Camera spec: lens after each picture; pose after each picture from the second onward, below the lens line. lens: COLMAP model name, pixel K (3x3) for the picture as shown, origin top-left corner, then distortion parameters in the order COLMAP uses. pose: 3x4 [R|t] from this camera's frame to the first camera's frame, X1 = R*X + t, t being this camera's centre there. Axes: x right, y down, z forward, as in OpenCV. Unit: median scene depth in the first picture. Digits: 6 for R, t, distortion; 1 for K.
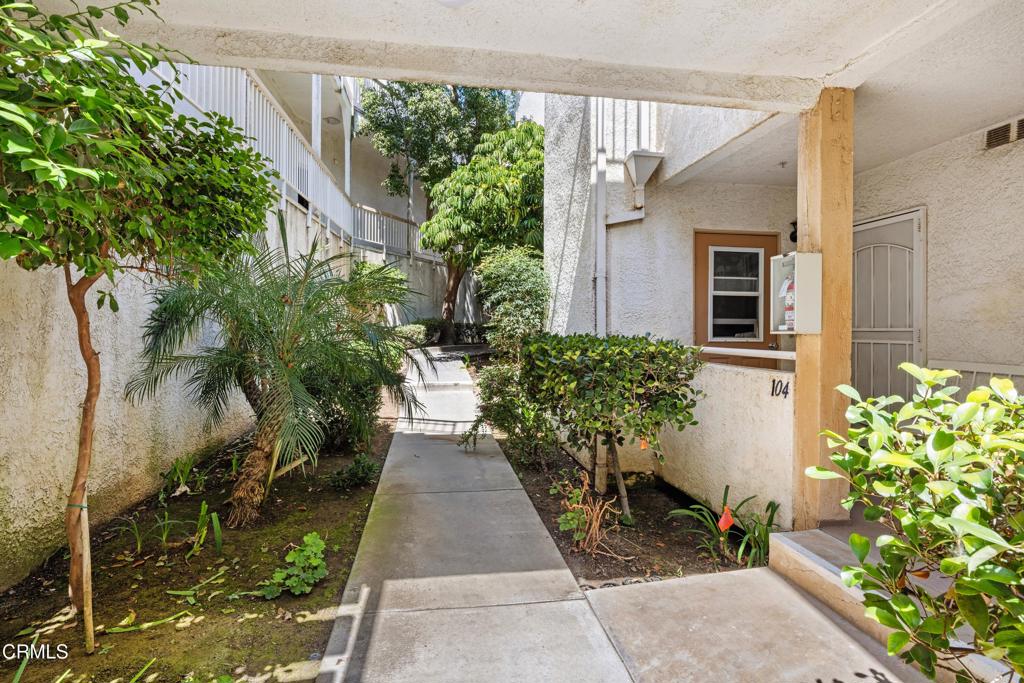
lens RADIAL K [[514.8, 0, 512.1], [0, 514.8, 336.9], [0, 0, 1]] dist [0.000127, -0.000111]
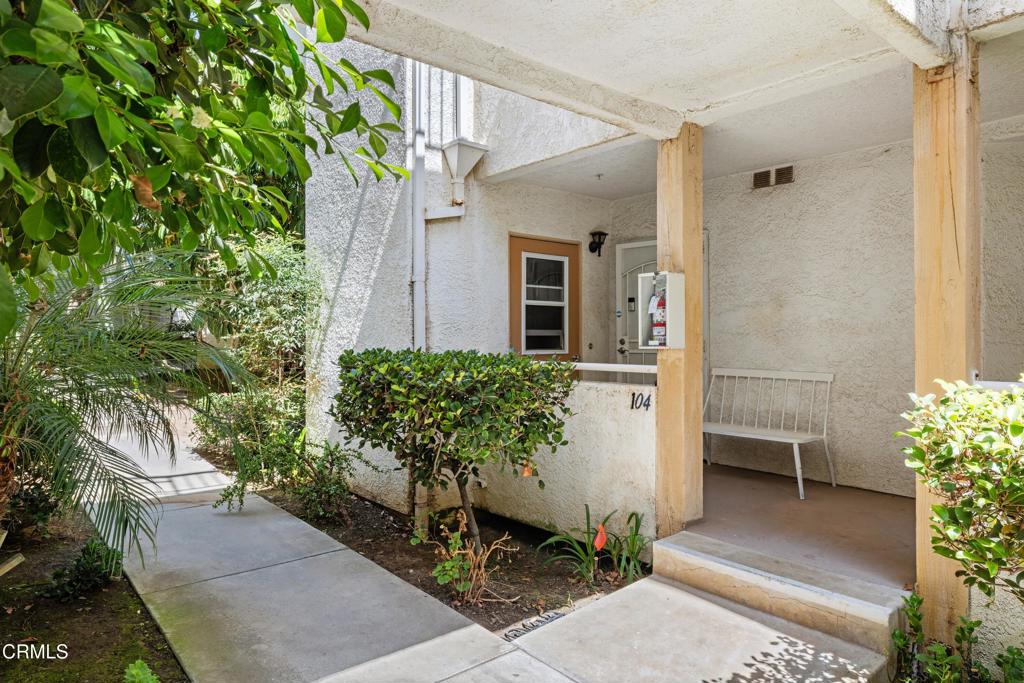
lens RADIAL K [[643.7, 0, 513.0], [0, 643.7, 337.9], [0, 0, 1]] dist [-0.005235, 0.005922]
pose [[0.853984, -0.008292, 0.520234, -0.333118], [0.013697, 0.999885, -0.006548, -0.019648], [-0.520120, 0.012717, 0.853999, 0.029857]]
